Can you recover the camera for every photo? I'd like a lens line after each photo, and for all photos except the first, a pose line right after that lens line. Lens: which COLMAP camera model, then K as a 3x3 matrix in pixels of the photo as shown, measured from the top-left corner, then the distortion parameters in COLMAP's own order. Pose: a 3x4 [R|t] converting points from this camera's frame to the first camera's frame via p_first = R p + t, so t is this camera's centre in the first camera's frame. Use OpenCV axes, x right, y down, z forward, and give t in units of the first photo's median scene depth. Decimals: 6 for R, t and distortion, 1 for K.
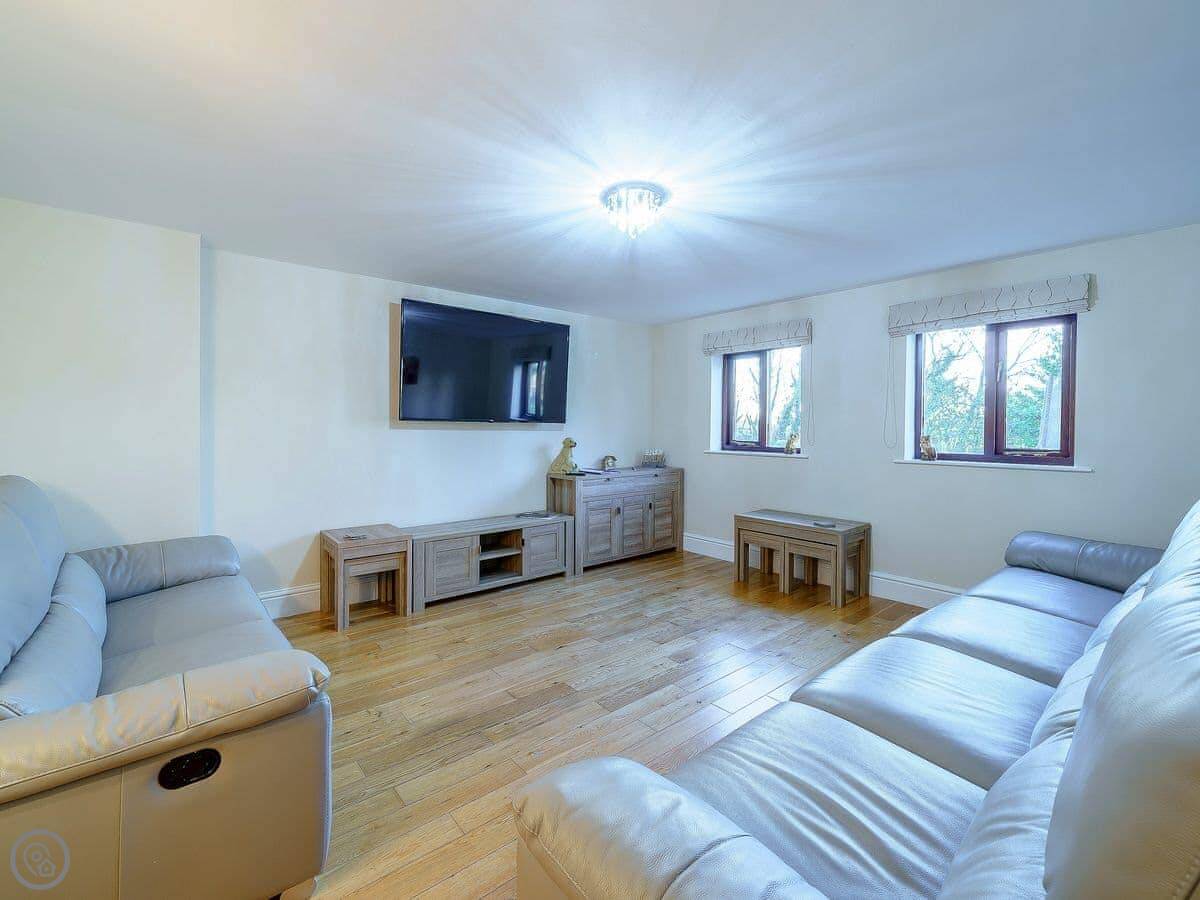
lens RADIAL K [[709.2, 0, 602.0], [0, 709.2, 436.0], [0, 0, 1]] dist [0.000590, -0.000655]
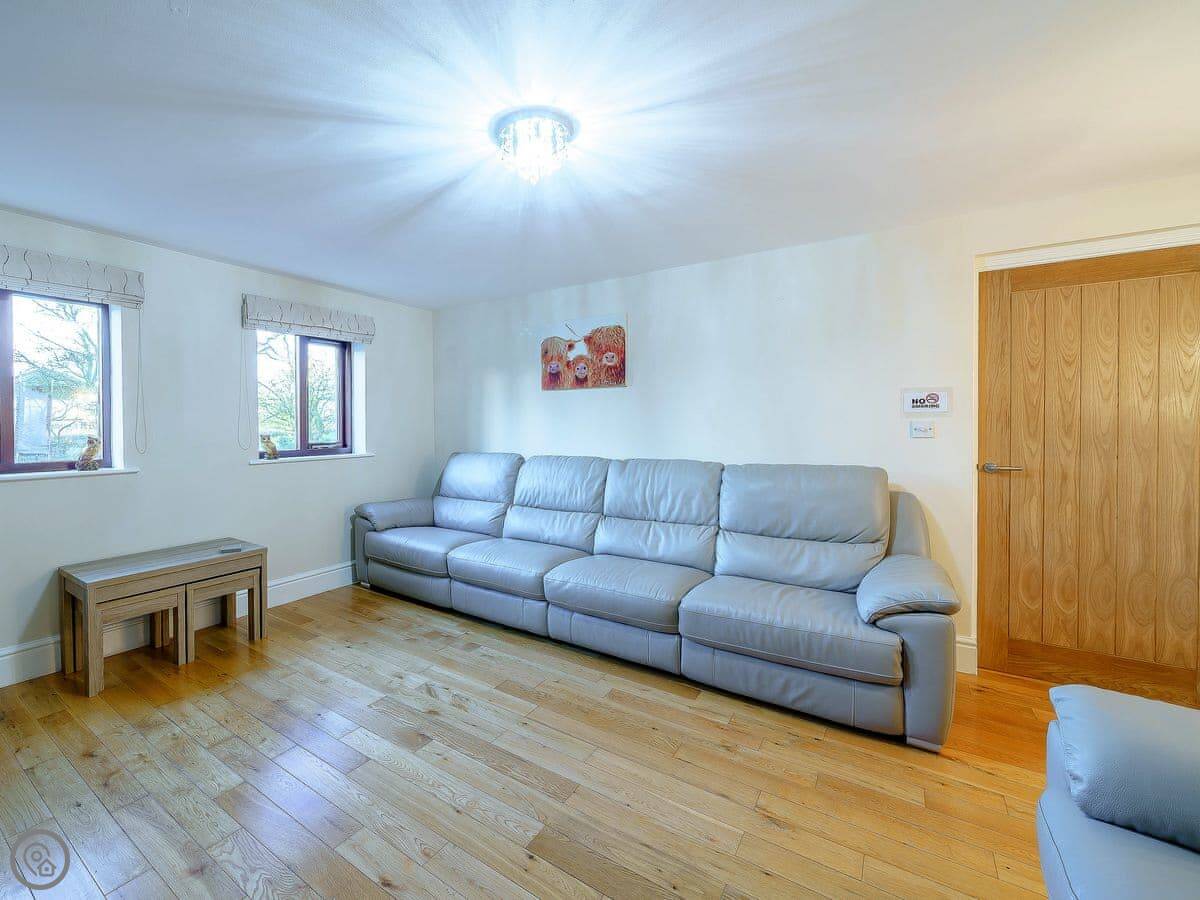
lens RADIAL K [[483.1, 0, 599.6], [0, 483.1, 428.2], [0, 0, 1]] dist [-0.000318, -0.000249]
pose [[-0.365695, -0.011181, 0.930667, -0.358383], [0.017990, 0.999656, 0.019079, -0.014404], [-0.930561, 0.023720, -0.365368, 0.844936]]
